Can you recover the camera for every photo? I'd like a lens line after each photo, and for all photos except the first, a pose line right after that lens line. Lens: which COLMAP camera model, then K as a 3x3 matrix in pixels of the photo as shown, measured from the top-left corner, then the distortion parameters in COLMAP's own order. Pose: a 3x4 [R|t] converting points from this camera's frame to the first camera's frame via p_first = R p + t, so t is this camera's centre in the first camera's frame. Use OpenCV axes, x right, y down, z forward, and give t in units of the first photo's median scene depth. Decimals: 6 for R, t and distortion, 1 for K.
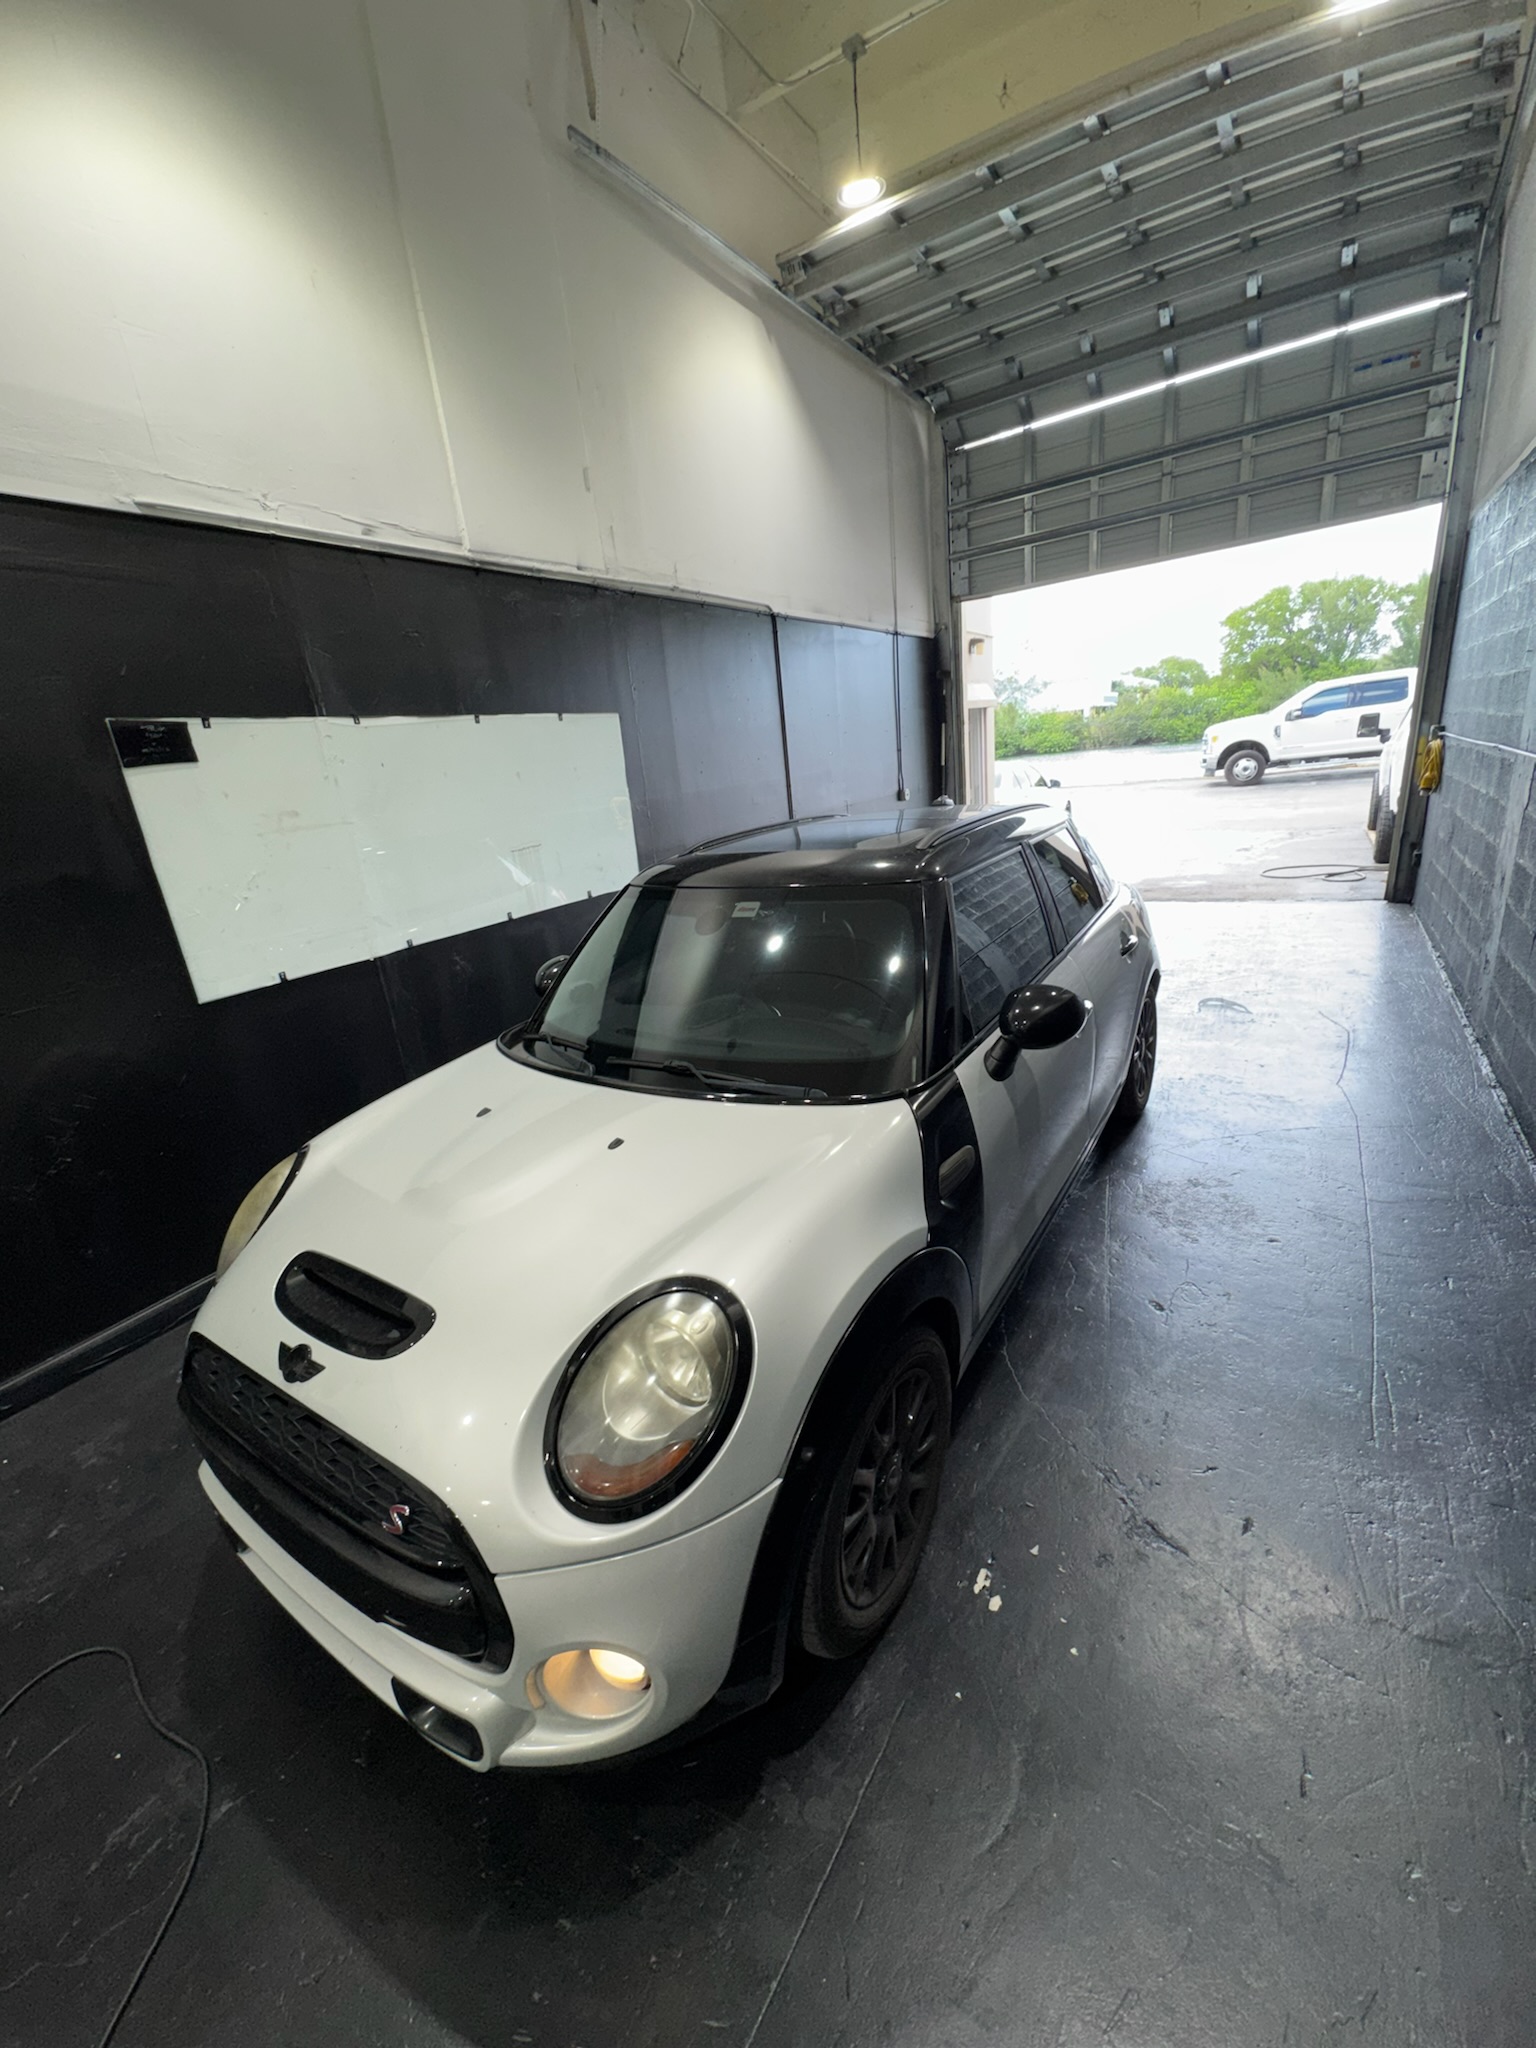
lens RADIAL K [[809.6, 0, 770.4], [0, 809.6, 1022.9], [0, 0, 1]] dist [0.013822, -0.006876]
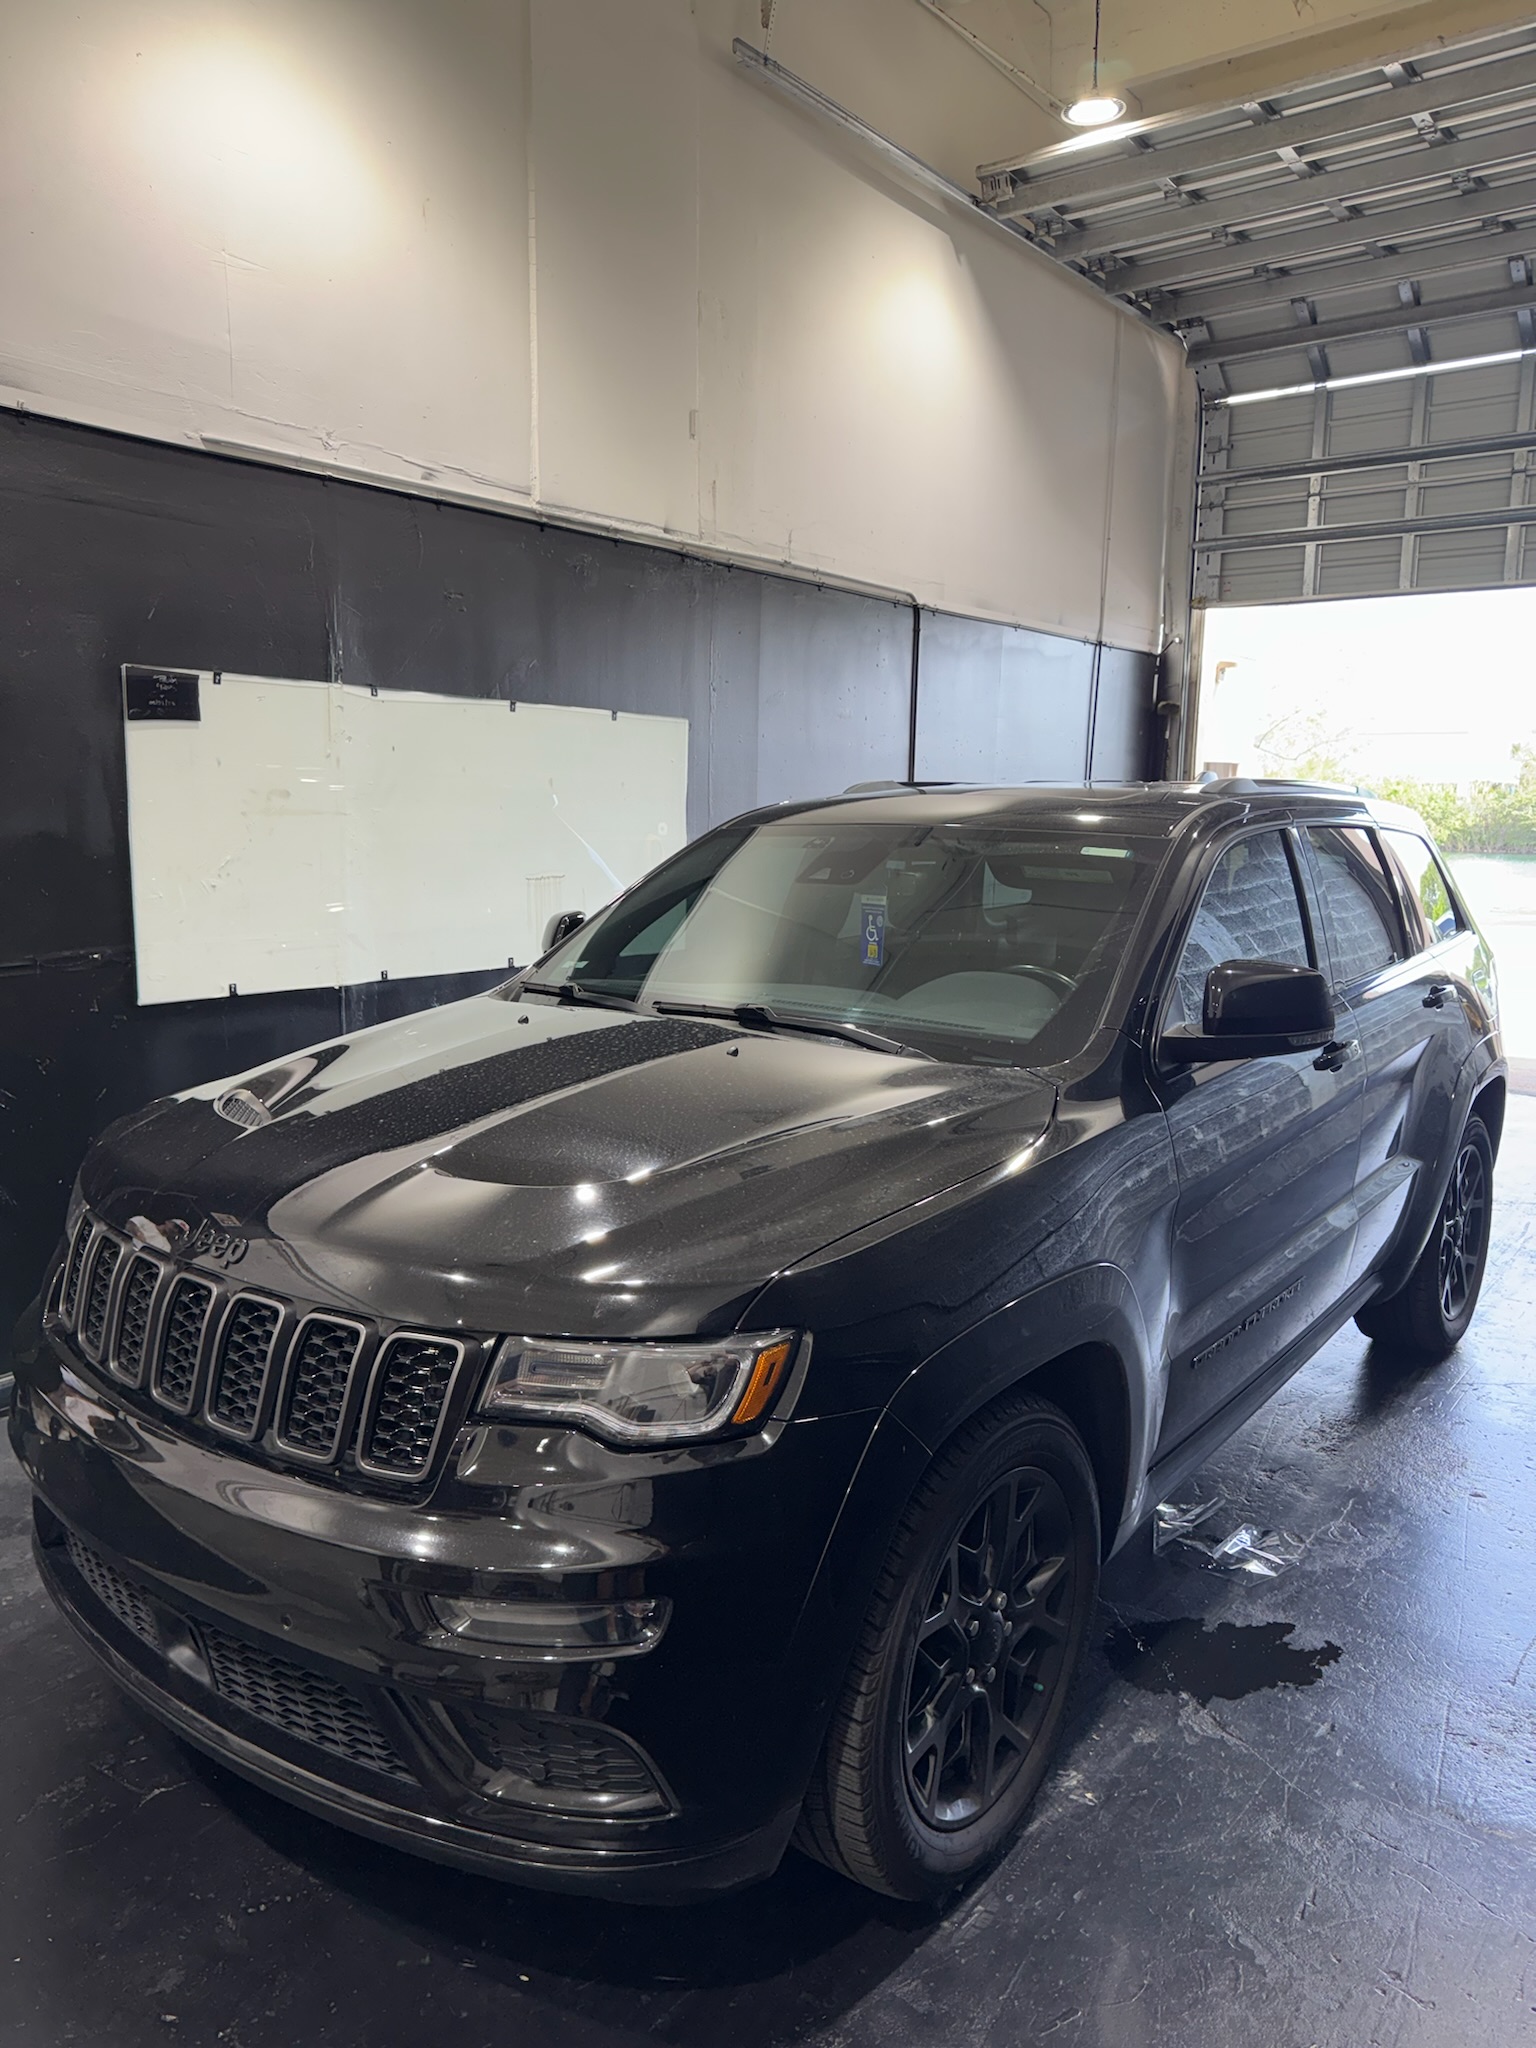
lens RADIAL K [[1451.5, 0, 760.0], [0, 1451.5, 1041.7], [0, 0, 1]] dist [-0.002040, -0.004239]
pose [[0.988941, 0.128330, -0.074343, 0.011742], [-0.137853, 0.980273, -0.141636, 0.074045], [0.054700, 0.150318, 0.987123, -0.215817]]
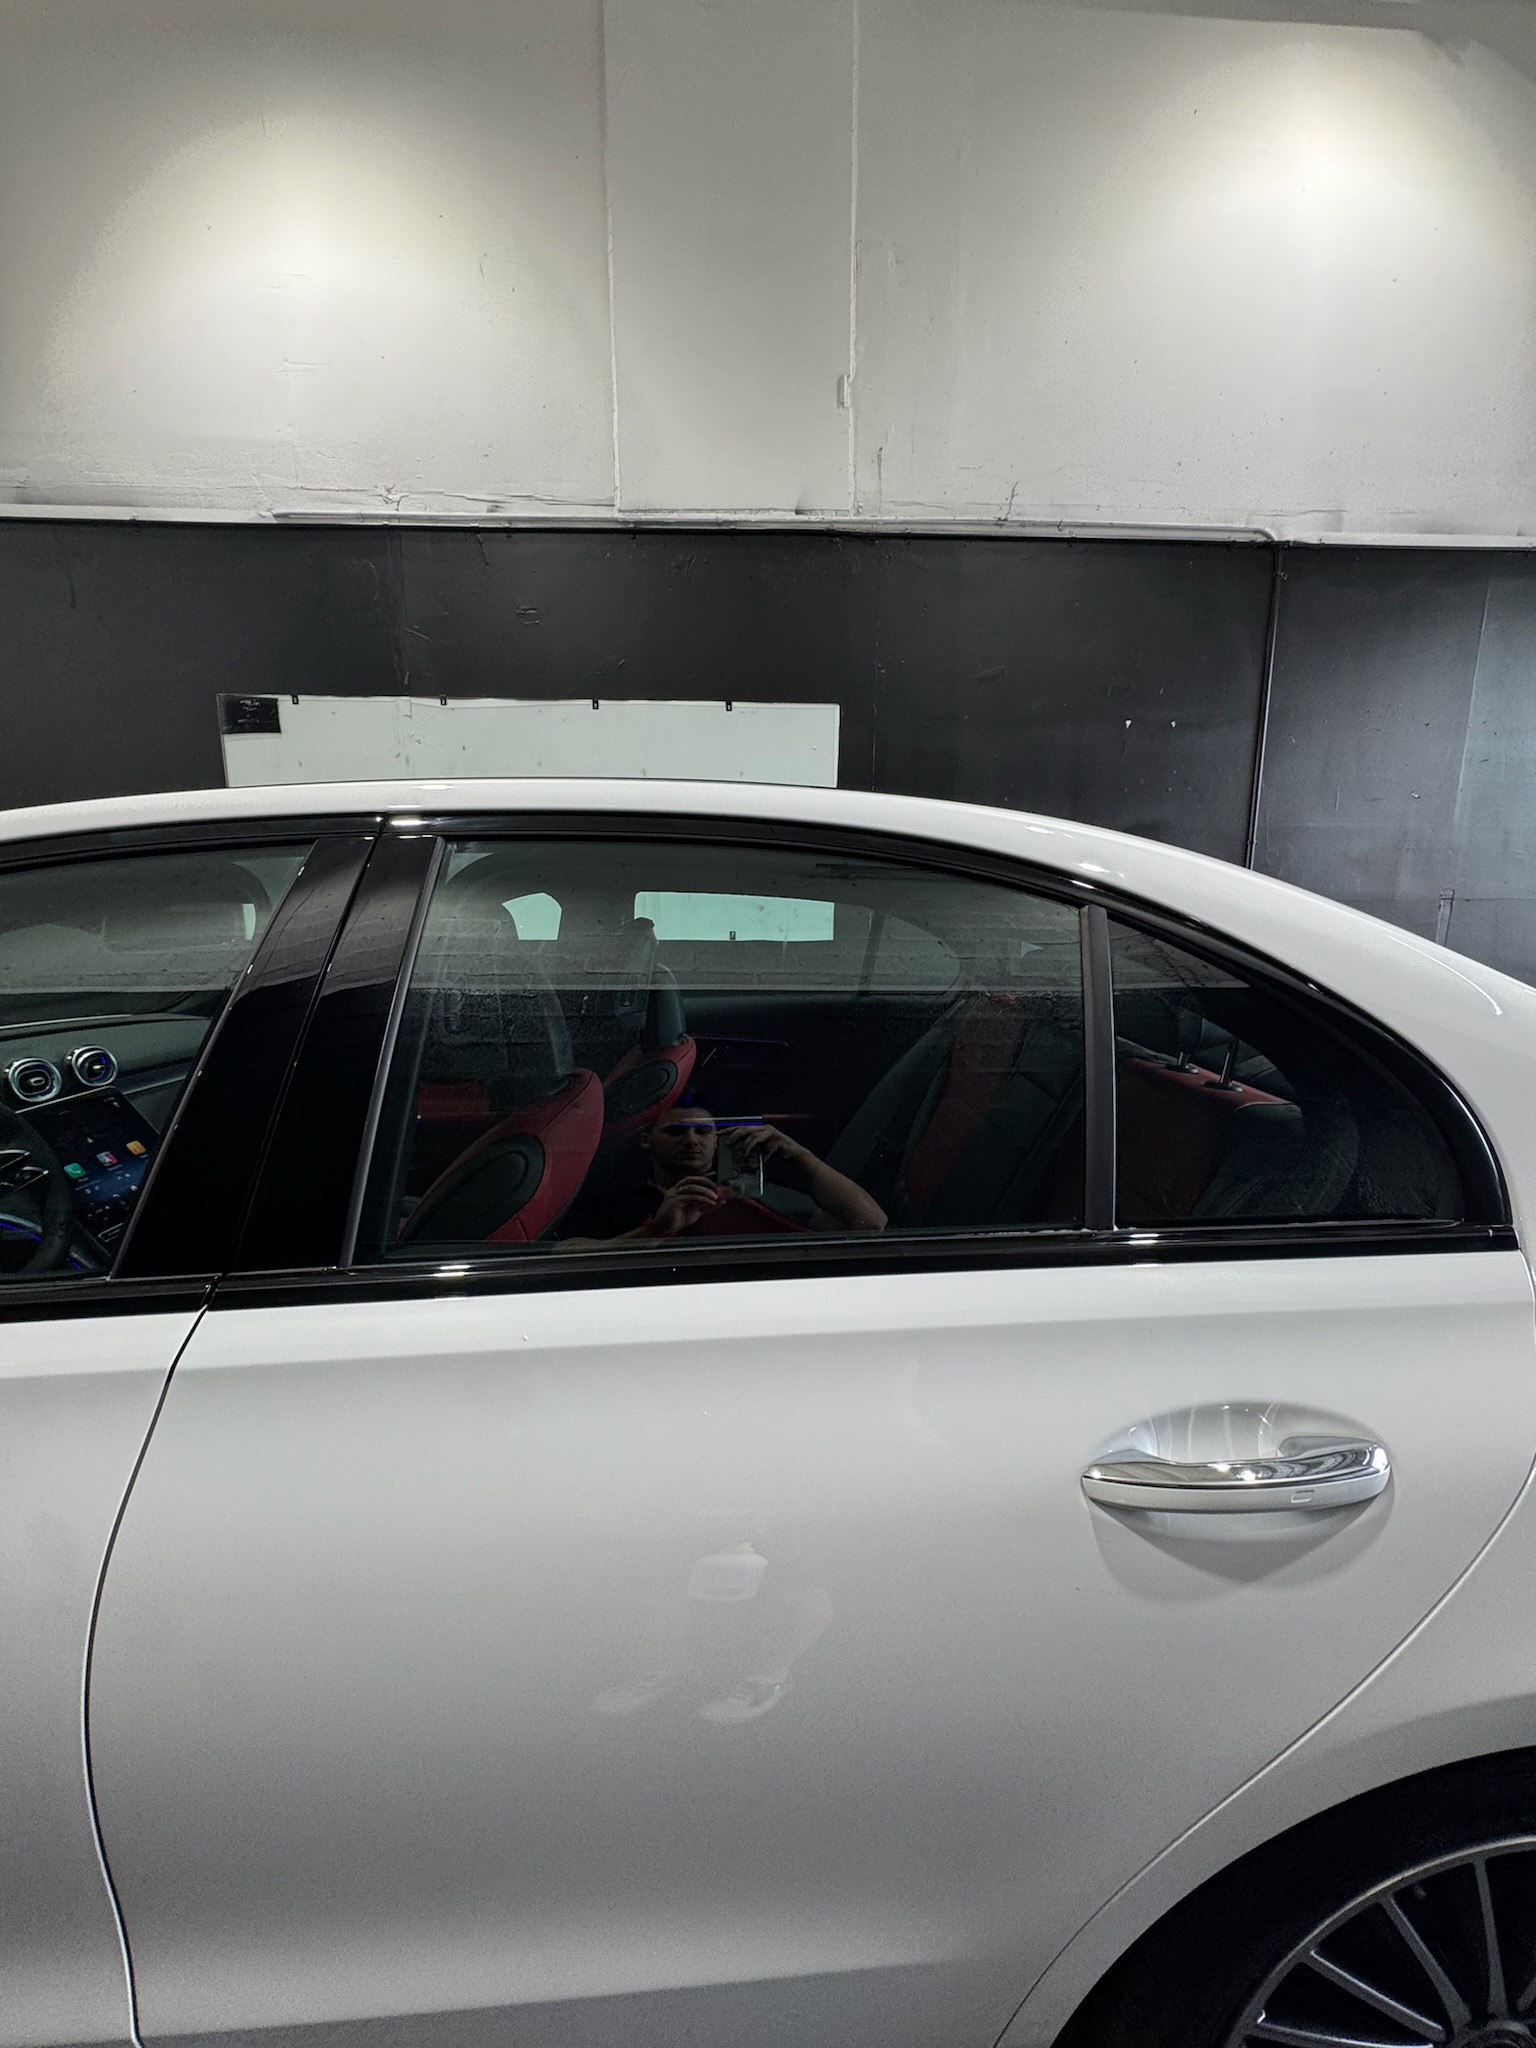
lens RADIAL K [[816.9, 0, 766.1], [0, 816.9, 1028.1], [0, 0, 1]] dist [-0.005374, 0.000683]
pose [[0.564180, 0.244364, -0.788662, 0.374145], [-0.310992, 0.947743, 0.071183, -0.120939], [0.764843, 0.205108, 0.610693, 0.495850]]
